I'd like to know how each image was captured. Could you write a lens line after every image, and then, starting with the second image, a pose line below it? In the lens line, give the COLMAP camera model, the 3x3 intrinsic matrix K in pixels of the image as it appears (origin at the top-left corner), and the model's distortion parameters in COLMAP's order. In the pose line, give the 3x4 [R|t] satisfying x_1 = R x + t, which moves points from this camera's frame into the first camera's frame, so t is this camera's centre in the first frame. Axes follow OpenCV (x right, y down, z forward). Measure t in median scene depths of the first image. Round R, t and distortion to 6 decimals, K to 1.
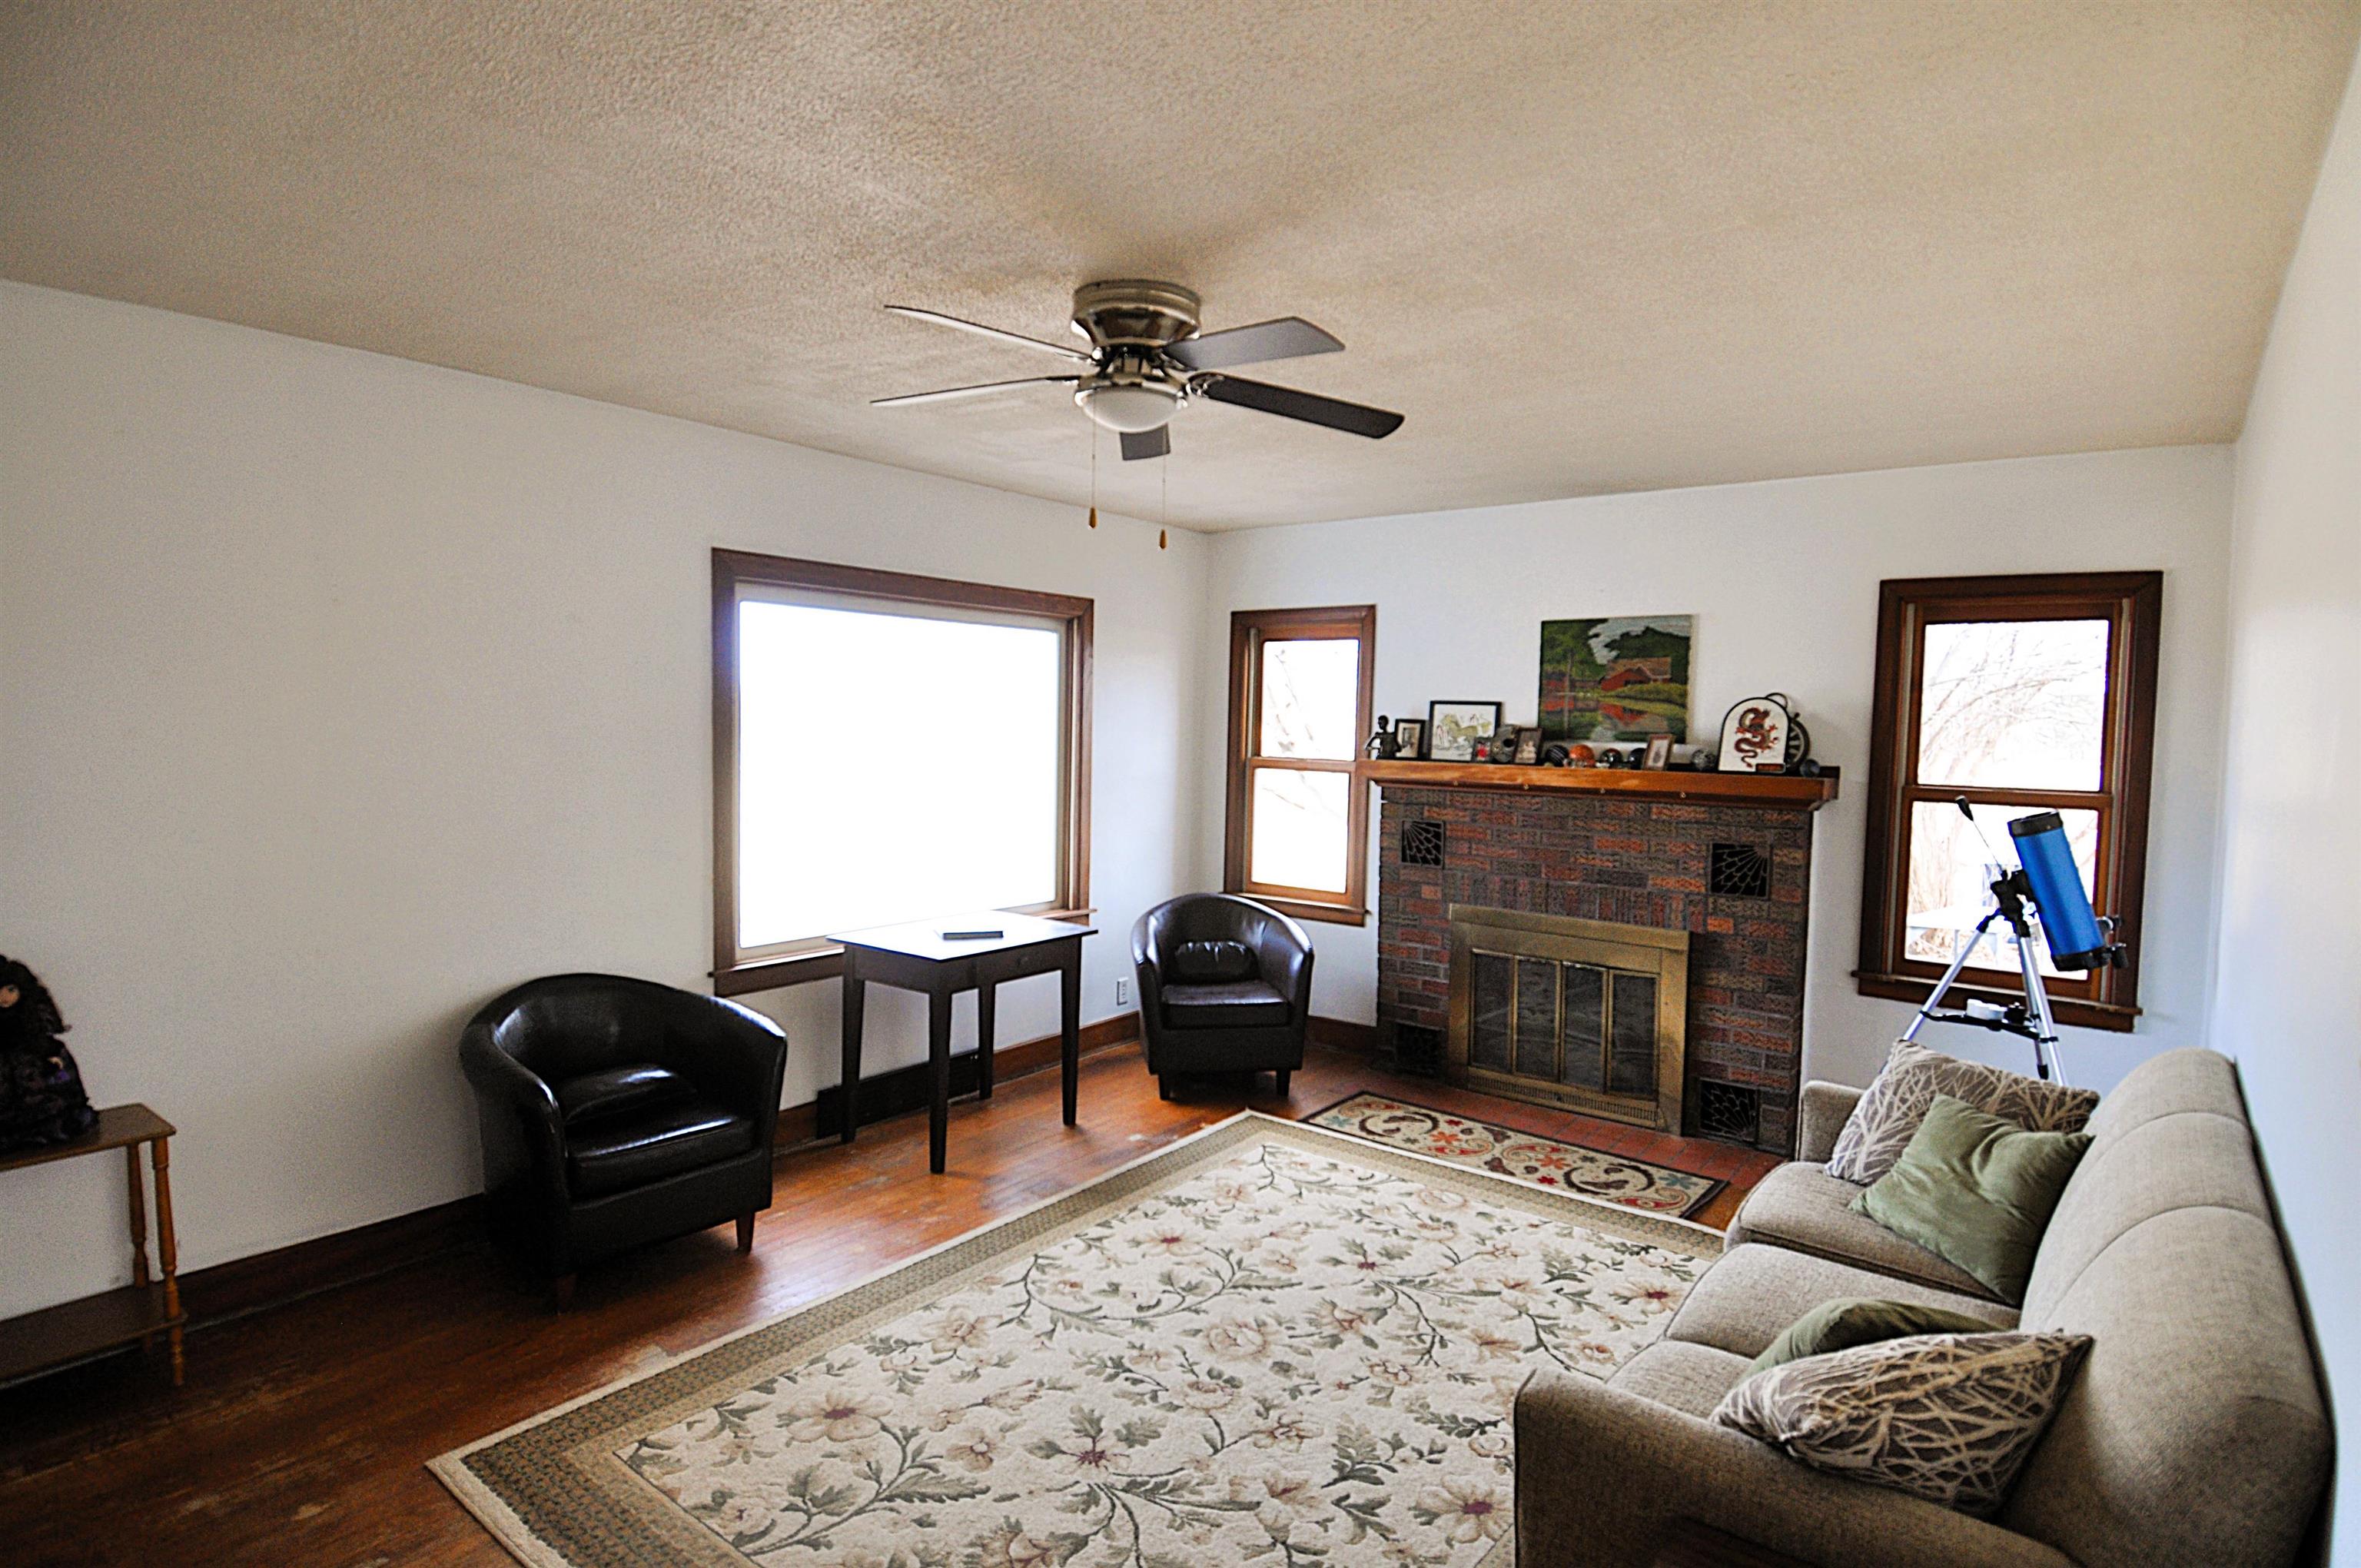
lens RADIAL K [[1231.5, 0, 1180.5], [0, 1231.5, 784.0], [0, 0, 1]] dist [0.053735, -0.056157]
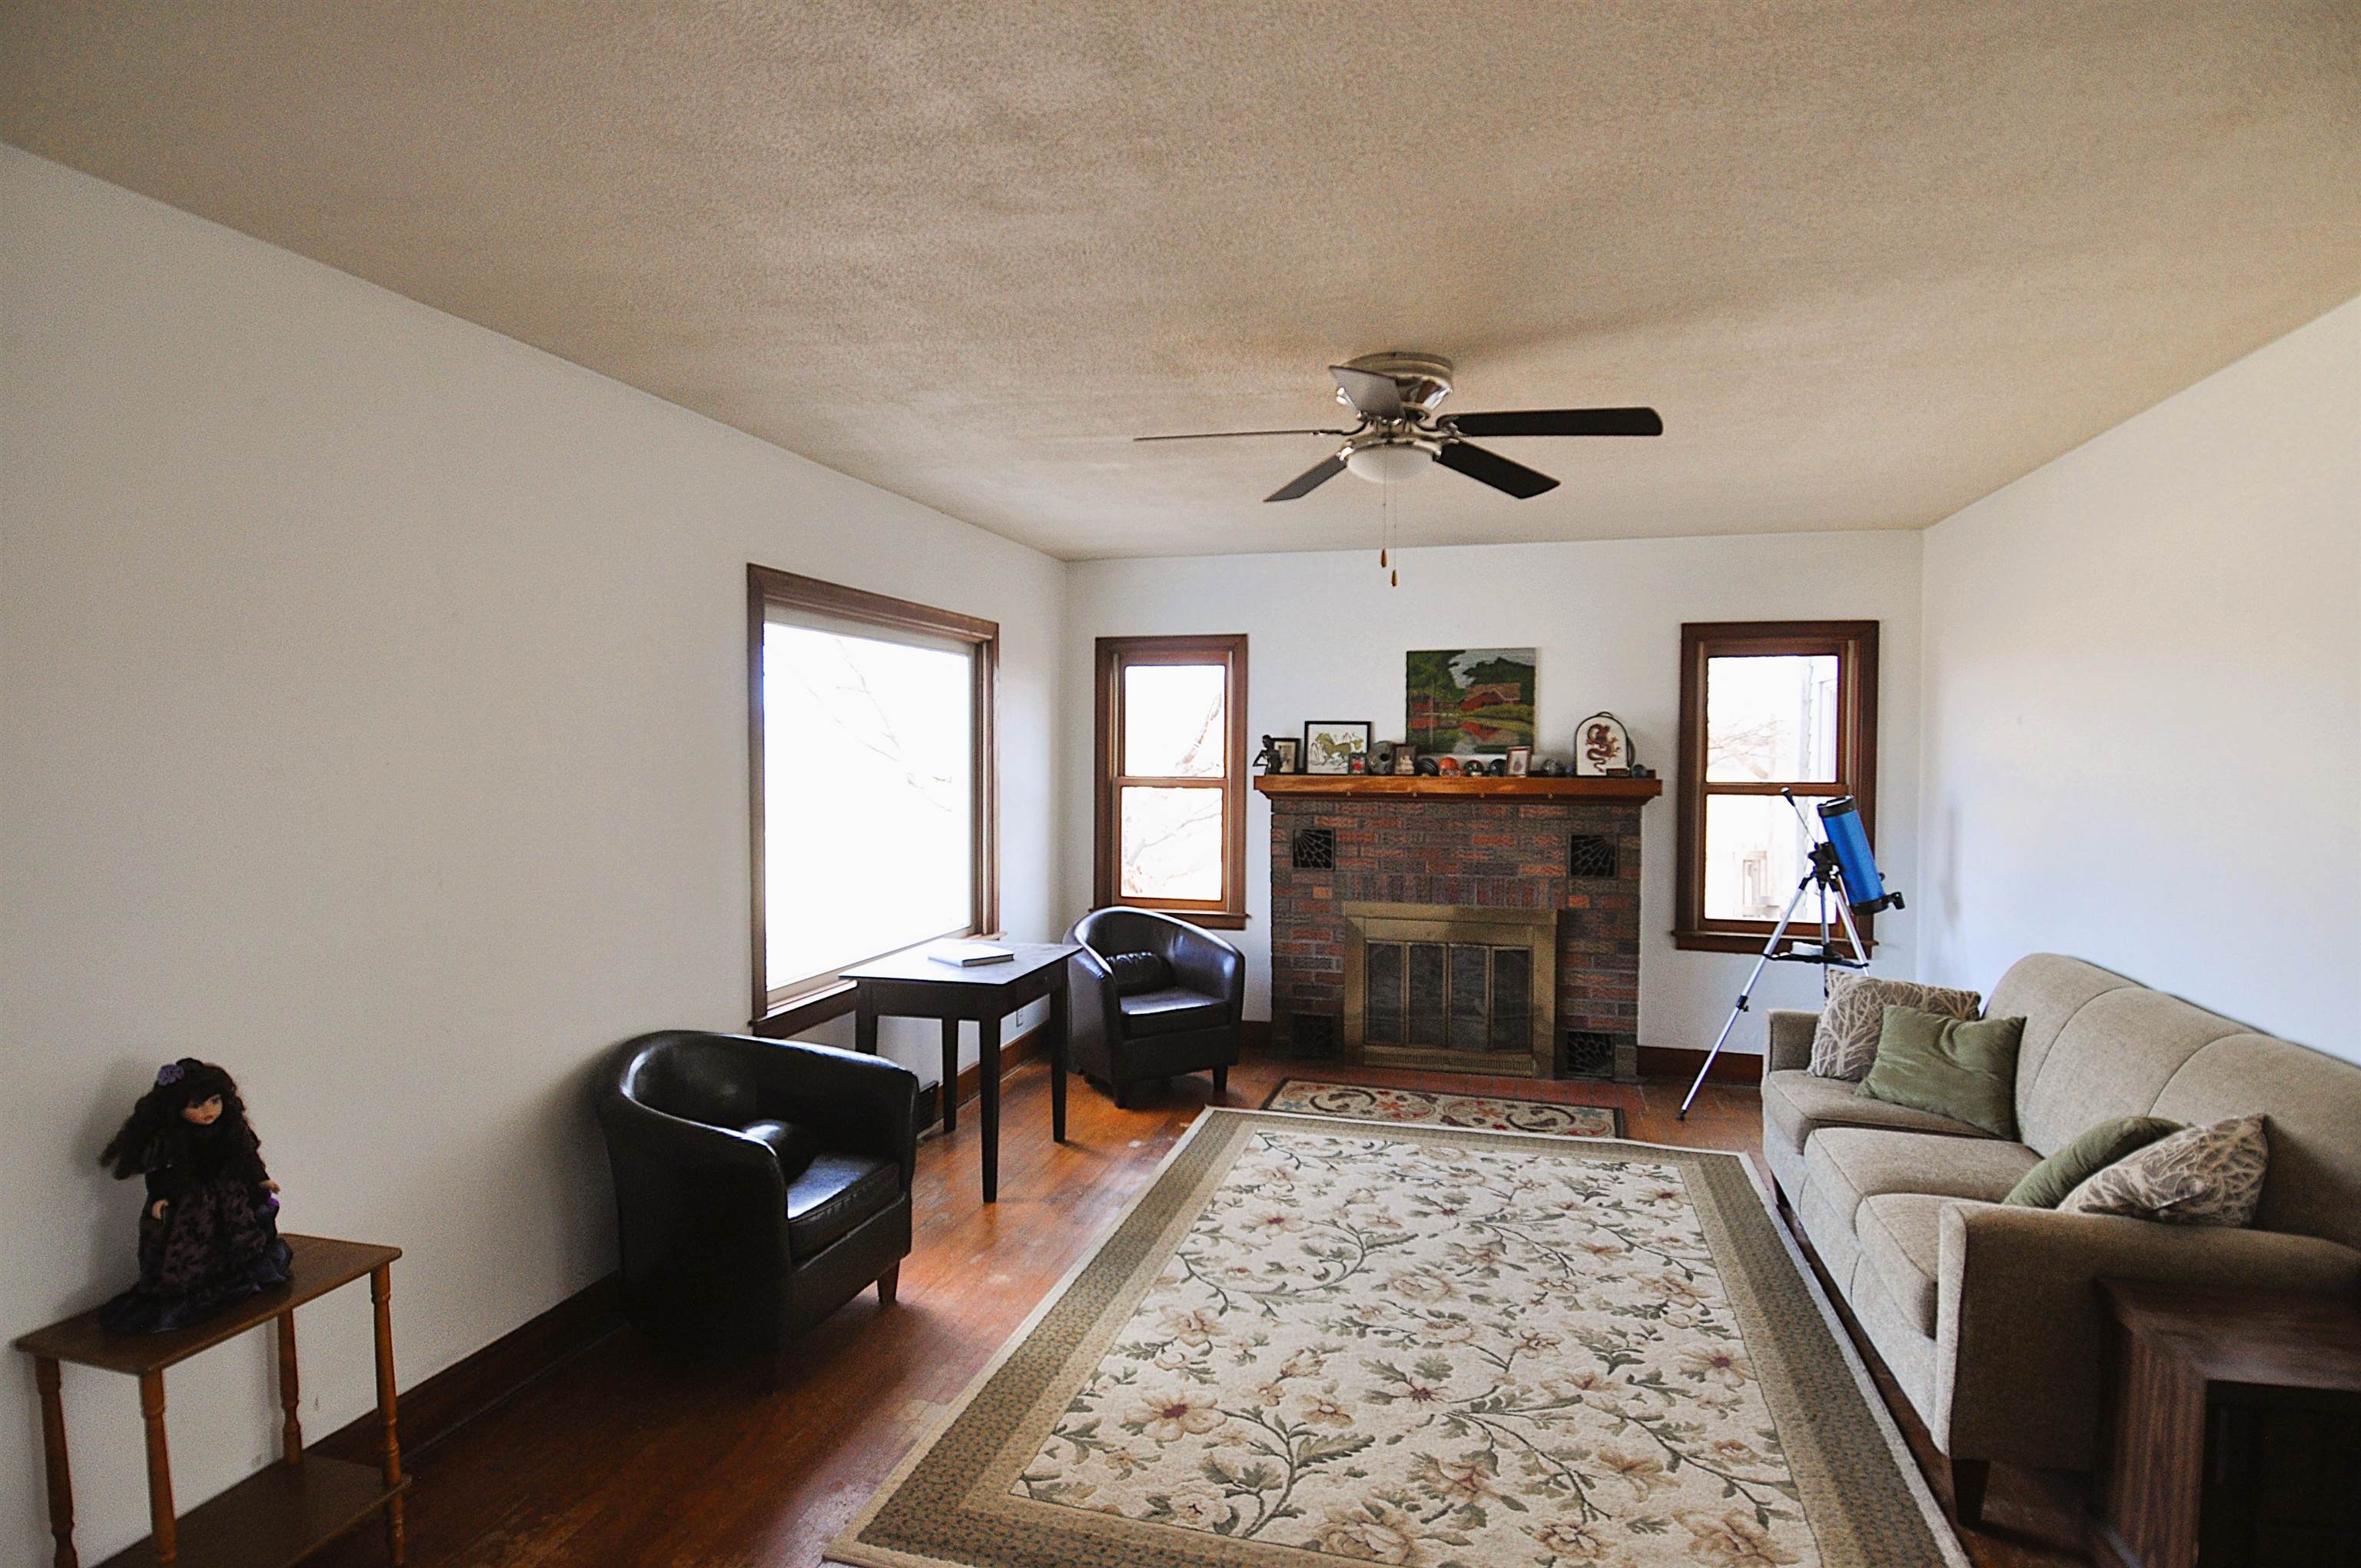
lens RADIAL K [[1231.5, 0, 1180.5], [0, 1231.5, 784.0], [0, 0, 1]] dist [0.053735, -0.056157]
pose [[0.925578, -0.028995, 0.377445, -0.389084], [0.036357, 0.999262, -0.012394, -0.001441], [-0.376807, 0.025194, 0.925949, 0.017685]]
